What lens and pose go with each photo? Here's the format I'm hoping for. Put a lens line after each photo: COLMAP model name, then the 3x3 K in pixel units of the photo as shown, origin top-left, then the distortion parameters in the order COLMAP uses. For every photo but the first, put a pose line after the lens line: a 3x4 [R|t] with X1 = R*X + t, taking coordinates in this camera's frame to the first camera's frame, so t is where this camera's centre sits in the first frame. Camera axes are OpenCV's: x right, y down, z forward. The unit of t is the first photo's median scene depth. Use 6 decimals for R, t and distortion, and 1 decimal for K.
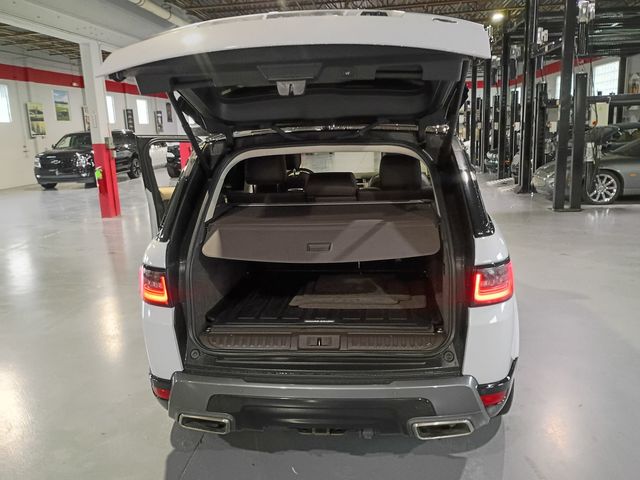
lens RADIAL K [[542.7, 0, 324.2], [0, 542.7, 241.4], [0, 0, 1]] dist [0.073075, -0.081242]
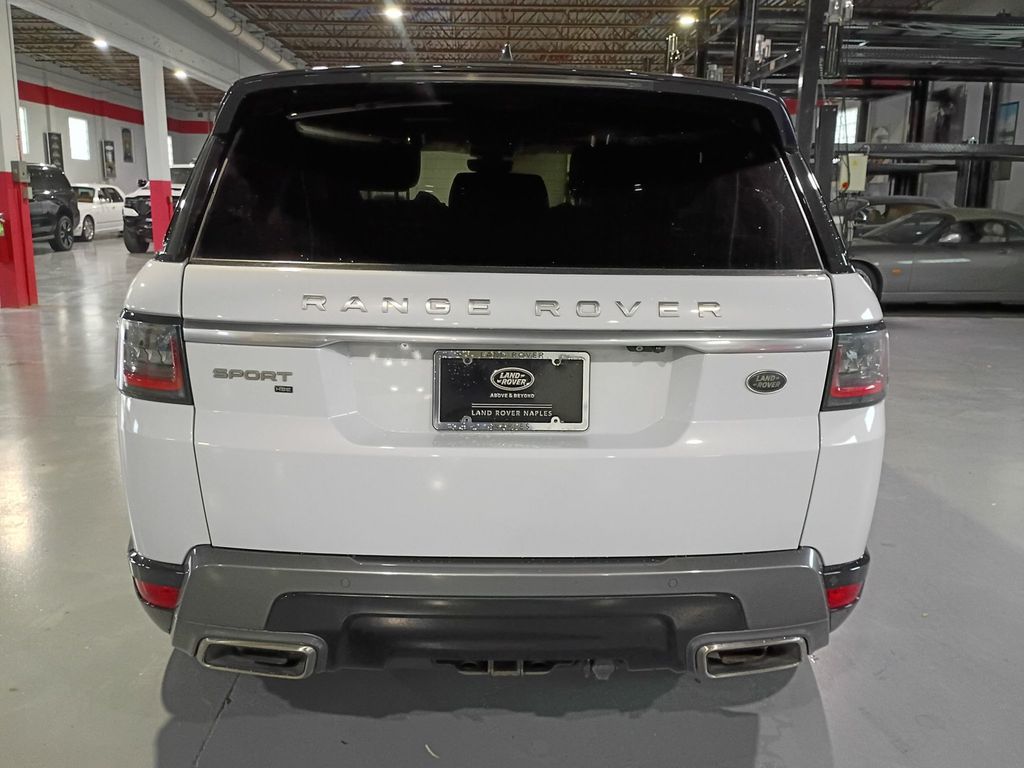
lens RADIAL K [[868.8, 0, 516.7], [0, 868.8, 380.6], [0, 0, 1]] dist [0.070529, -0.083195]
pose [[0.988431, 0.024710, 0.149645, -0.030263], [-0.024307, 0.999694, -0.004524, 0.024669], [-0.149711, 0.000834, 0.988729, 0.059186]]
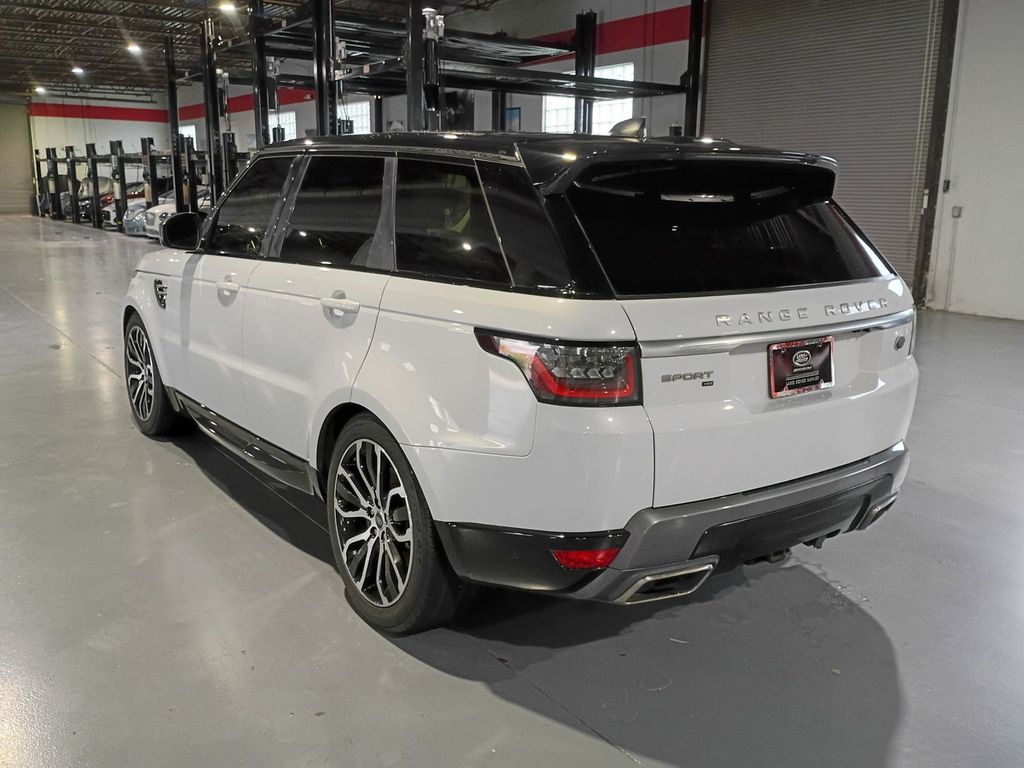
lens RADIAL K [[875.3, 0, 506.7], [0, 875.3, 375.3], [0, 0, 1]] dist [0.048587, -0.063337]
pose [[0.745478, -0.093864, 0.659888, -0.257648], [0.096127, 0.994825, 0.032911, 0.010682], [-0.659562, 0.038899, 0.750643, 0.090196]]
